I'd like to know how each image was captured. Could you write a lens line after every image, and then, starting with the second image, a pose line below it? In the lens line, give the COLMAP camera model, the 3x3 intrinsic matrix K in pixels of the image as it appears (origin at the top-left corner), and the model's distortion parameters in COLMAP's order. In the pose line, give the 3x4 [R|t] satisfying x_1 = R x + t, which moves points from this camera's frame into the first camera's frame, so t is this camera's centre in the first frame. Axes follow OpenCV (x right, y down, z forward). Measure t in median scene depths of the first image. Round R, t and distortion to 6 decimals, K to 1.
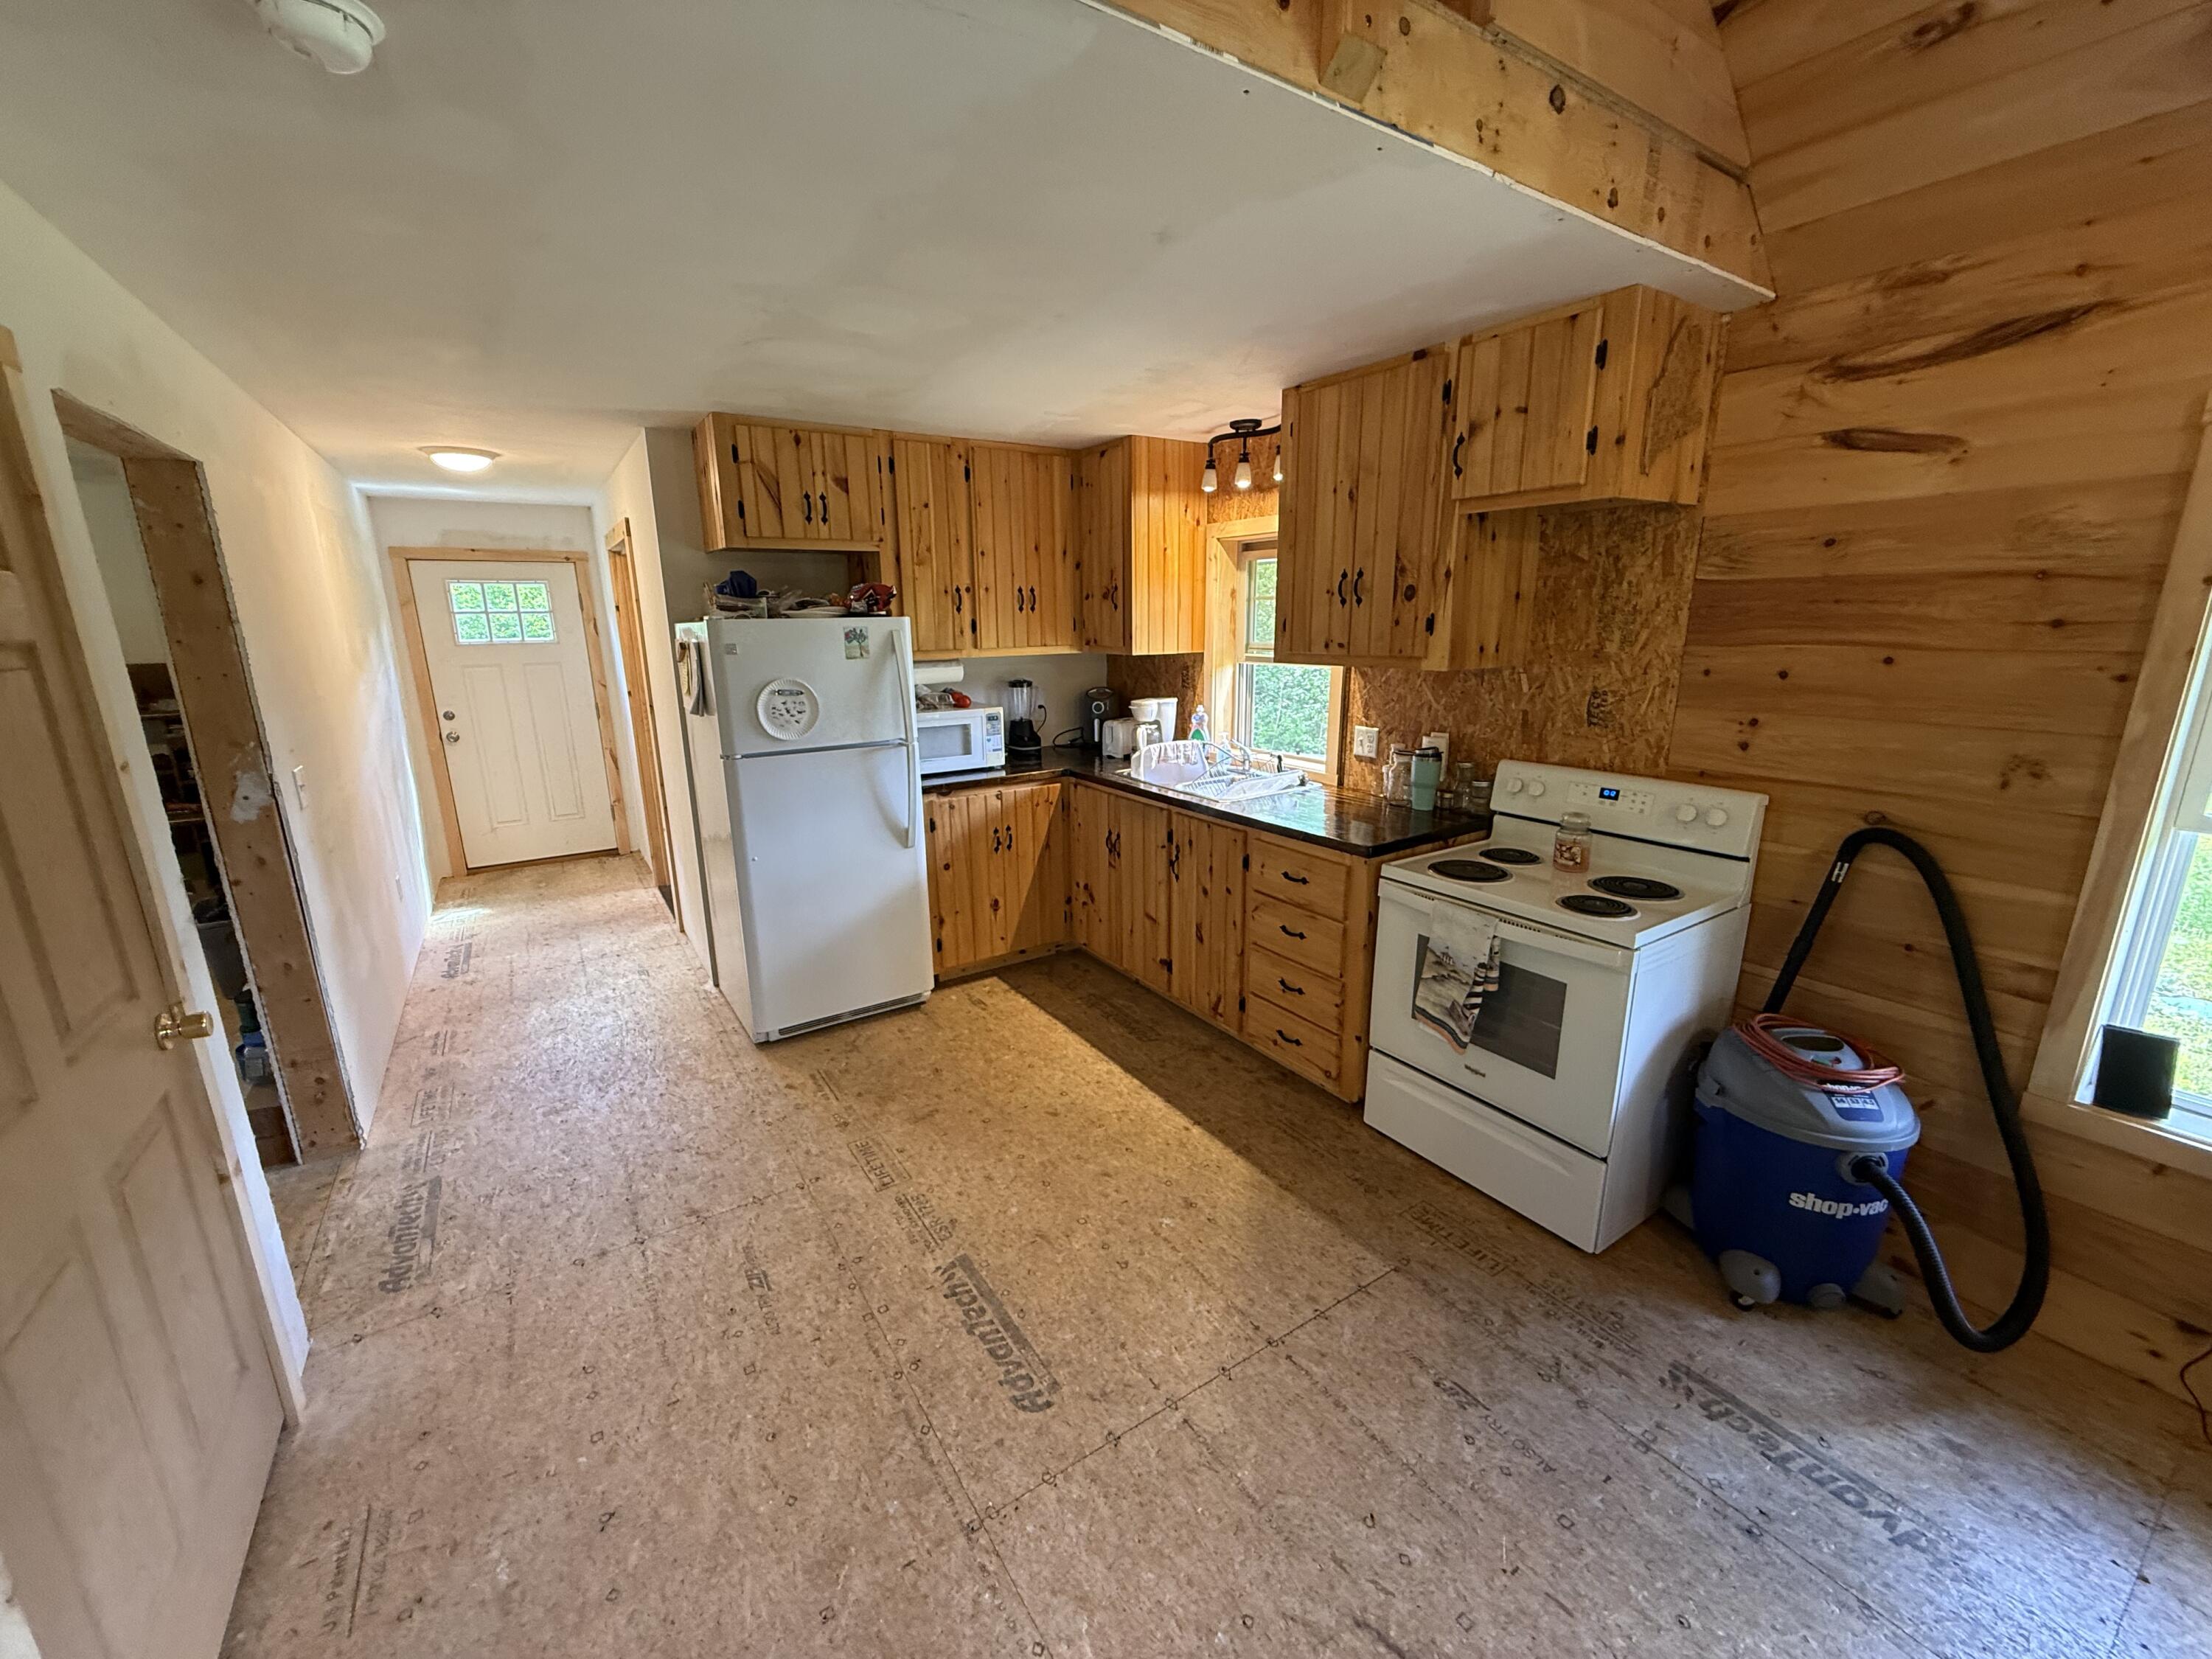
lens RADIAL K [[876.8, 0, 1096.6], [0, 876.8, 829.0], [0, 0, 1]] dist [0.000544, -0.000097]
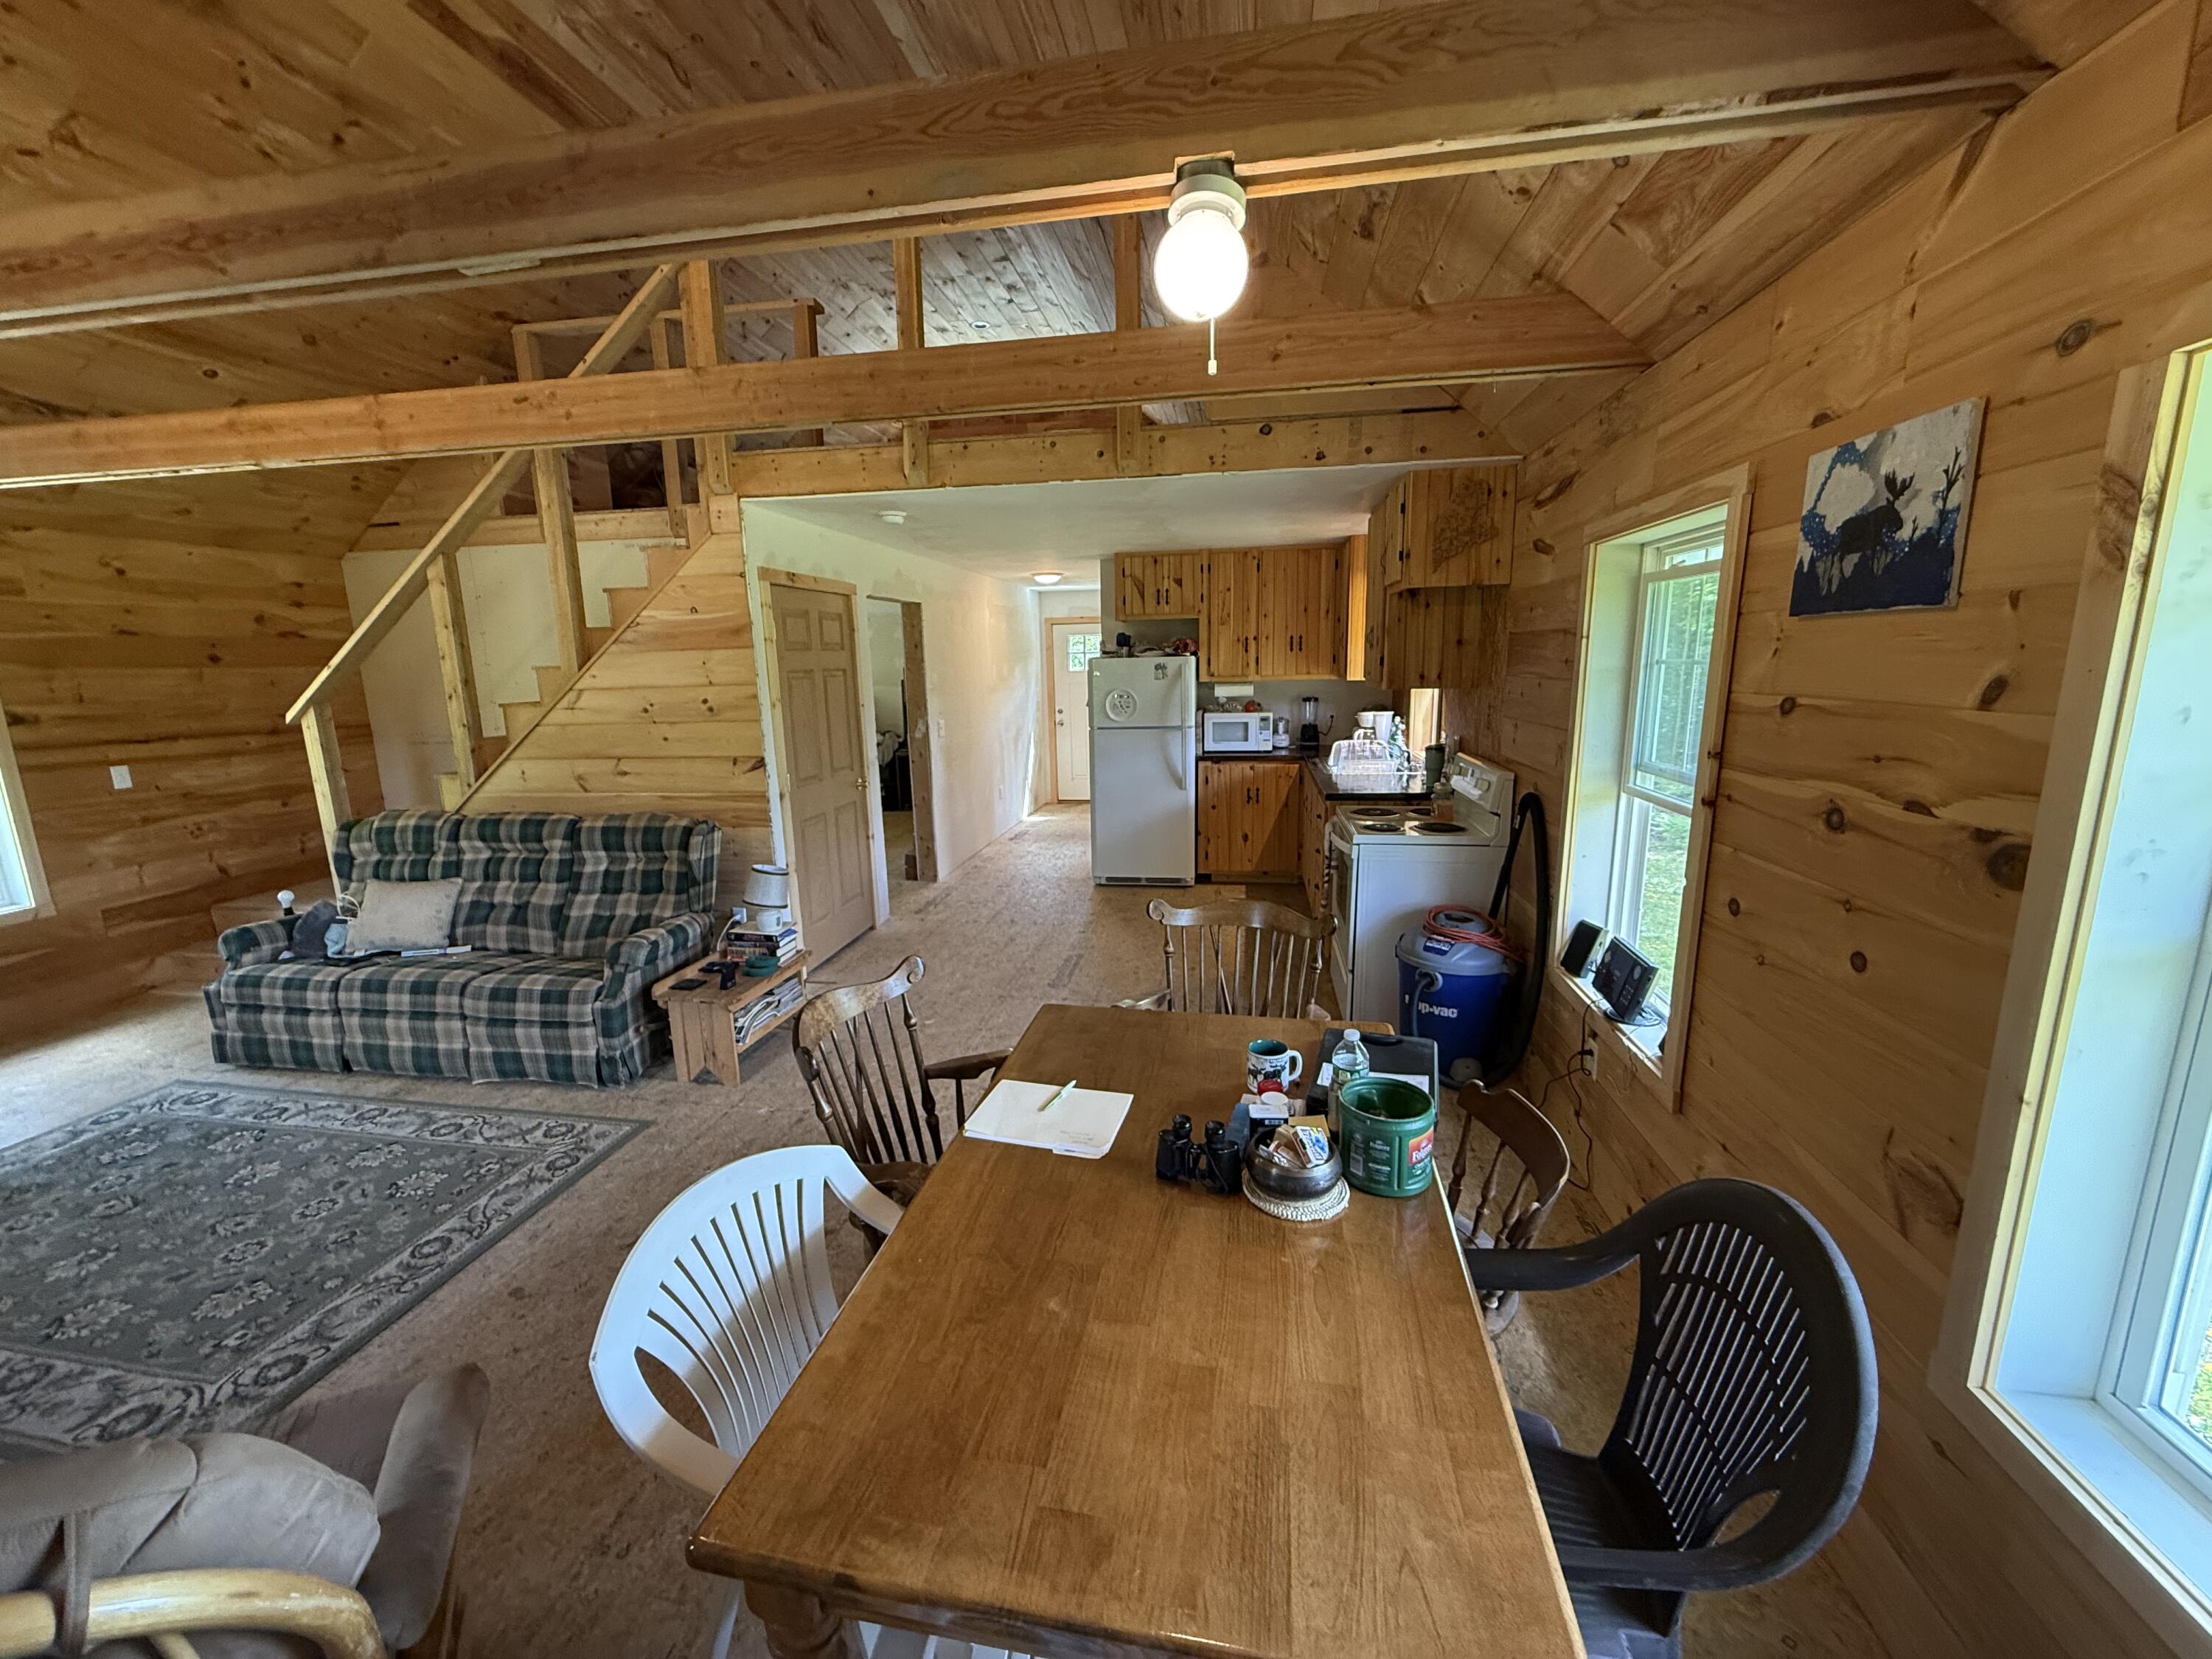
lens RADIAL K [[876.8, 0, 1096.6], [0, 876.8, 829.0], [0, 0, 1]] dist [0.000544, -0.000097]
pose [[0.735210, 0.125577, -0.666105, 0.954384], [-0.147236, 0.988813, 0.023904, 0.096012], [0.661655, 0.080500, 0.745475, -0.453483]]
